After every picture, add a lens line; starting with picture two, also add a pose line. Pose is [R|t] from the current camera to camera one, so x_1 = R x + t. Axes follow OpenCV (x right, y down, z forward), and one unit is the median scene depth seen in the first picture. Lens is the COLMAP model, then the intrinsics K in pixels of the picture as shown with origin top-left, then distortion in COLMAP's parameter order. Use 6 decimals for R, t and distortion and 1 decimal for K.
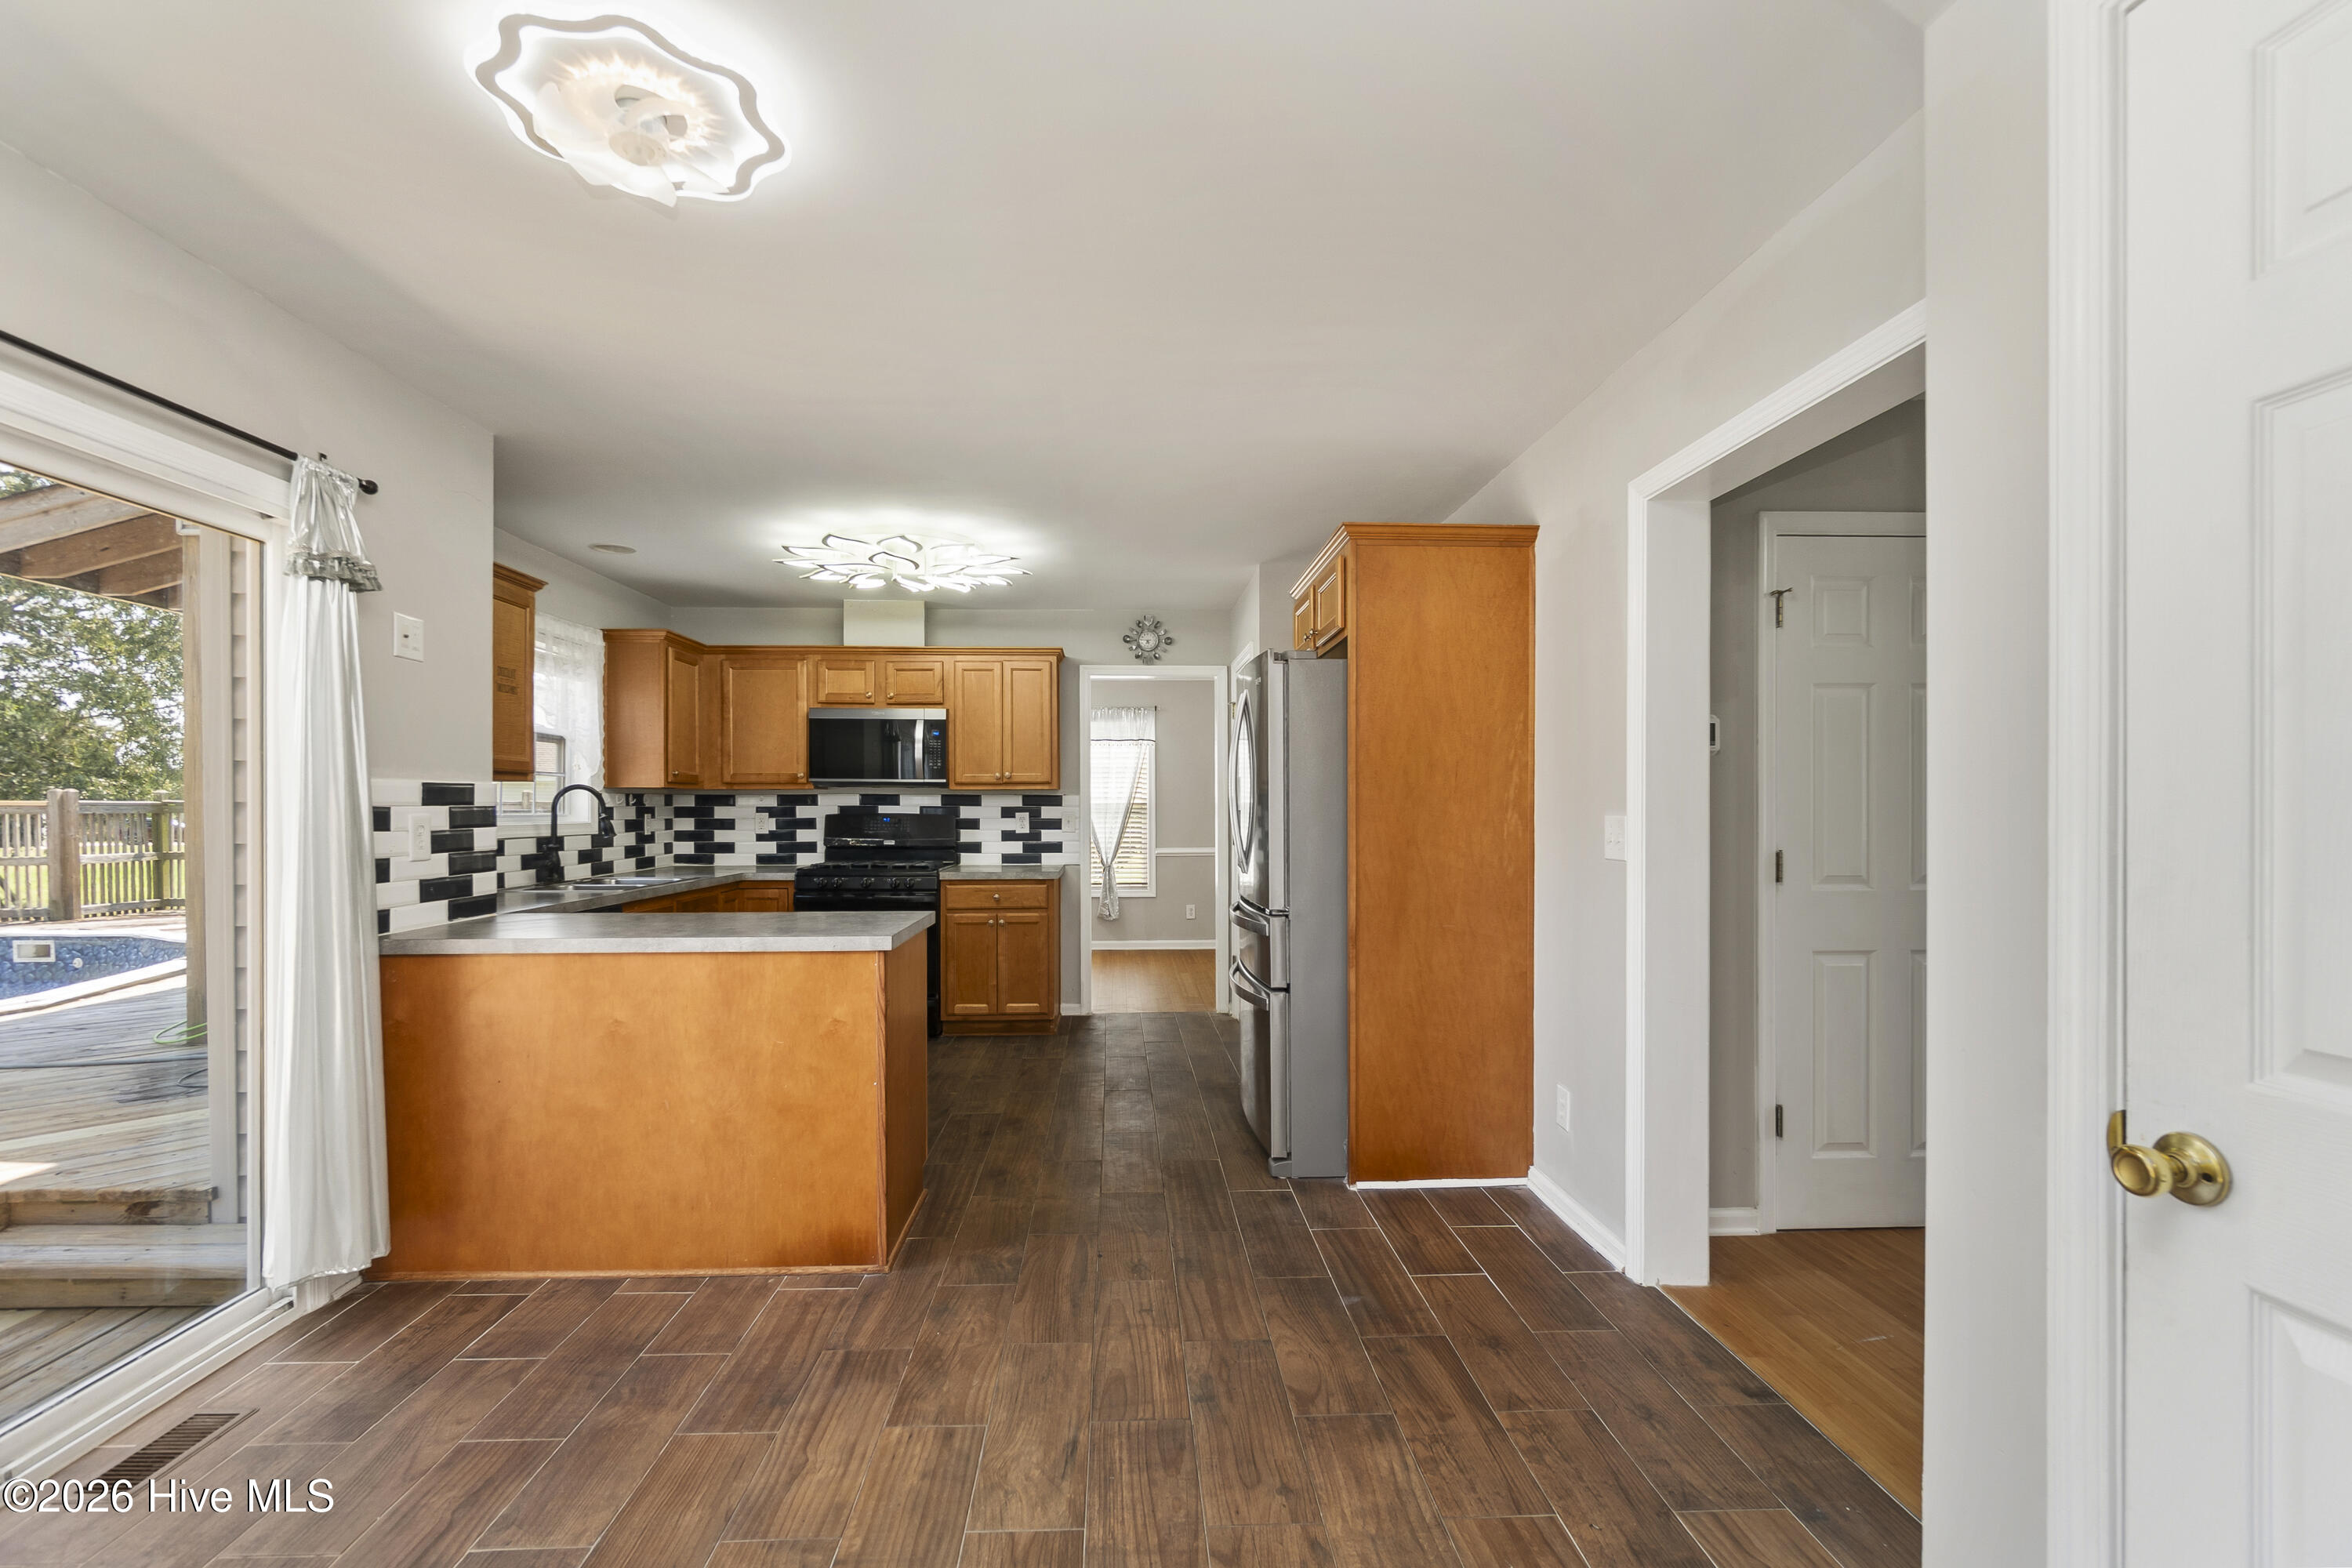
lens RADIAL K [[1037.5, 0, 1171.1], [0, 1037.5, 815.7], [0, 0, 1]] dist [-0.019821, 0.000094]
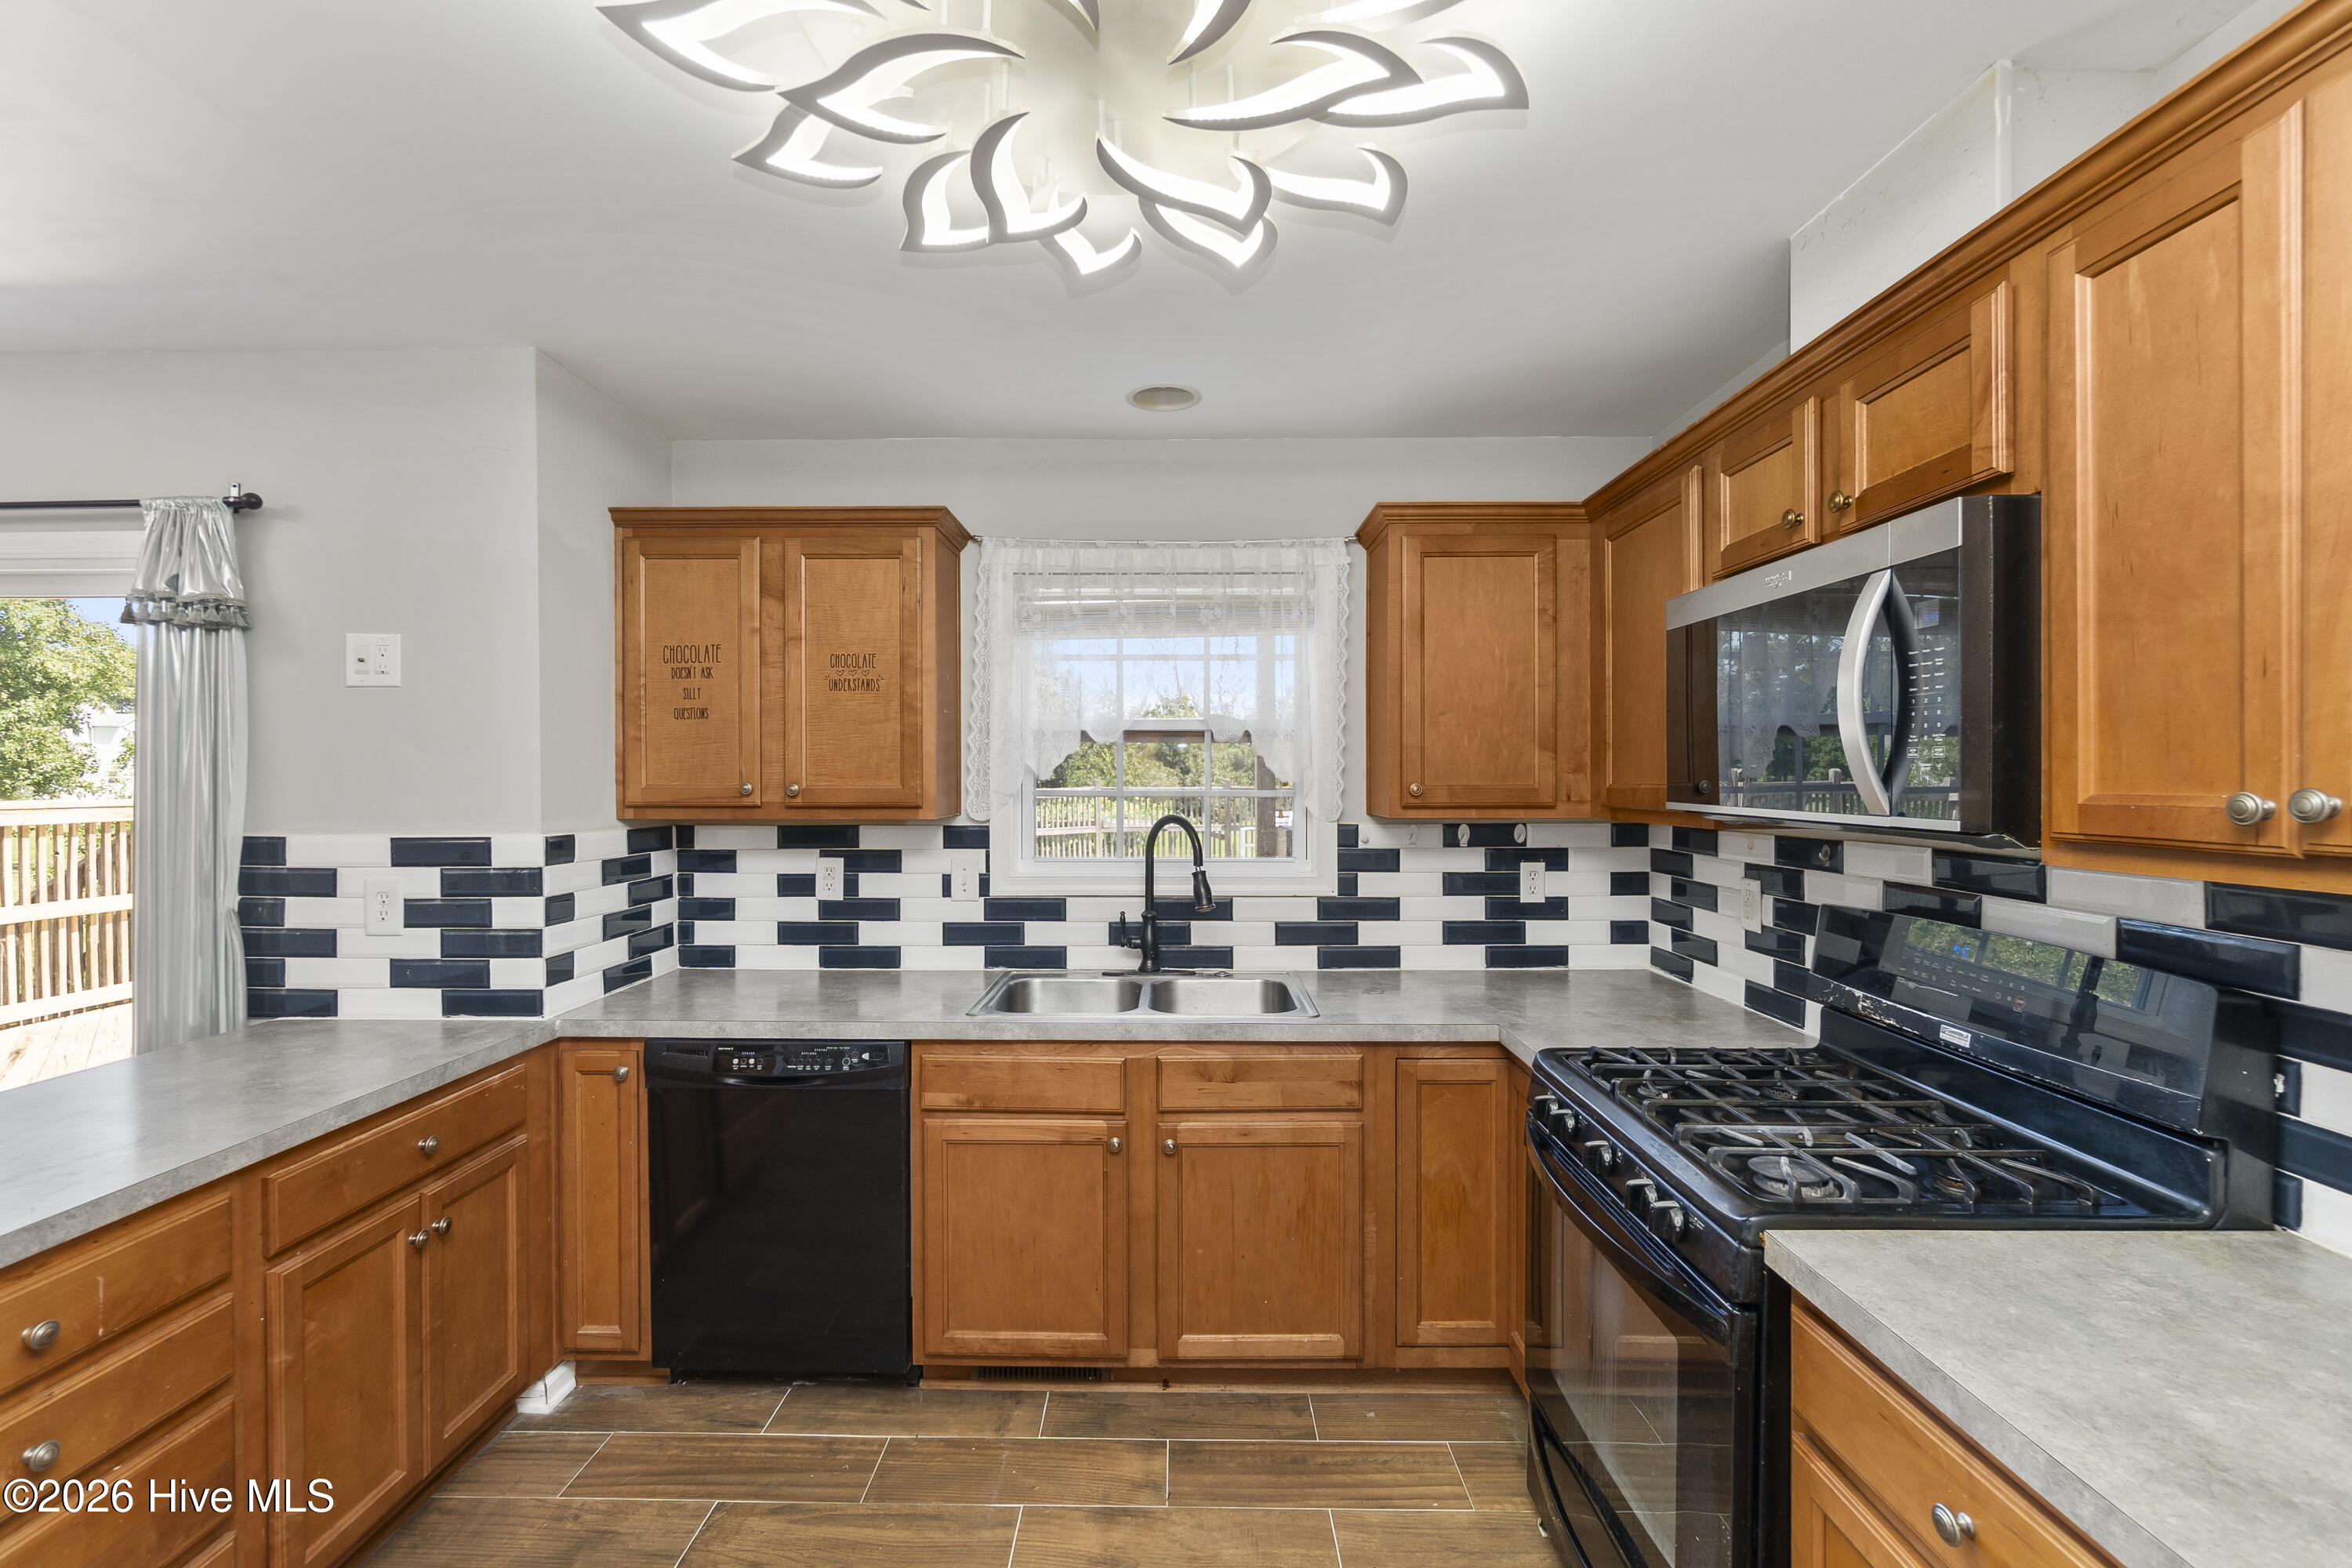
lens RADIAL K [[1012.9, 0, 1176.0], [0, 1012.9, 784.0], [0, 0, 1]] dist [-0.004468, 0.000428]
pose [[-0.067404, 0.006274, -0.997706, 0.007284], [-0.006346, 0.999957, 0.006717, -0.042092], [0.997706, 0.006784, -0.067361, 0.836980]]
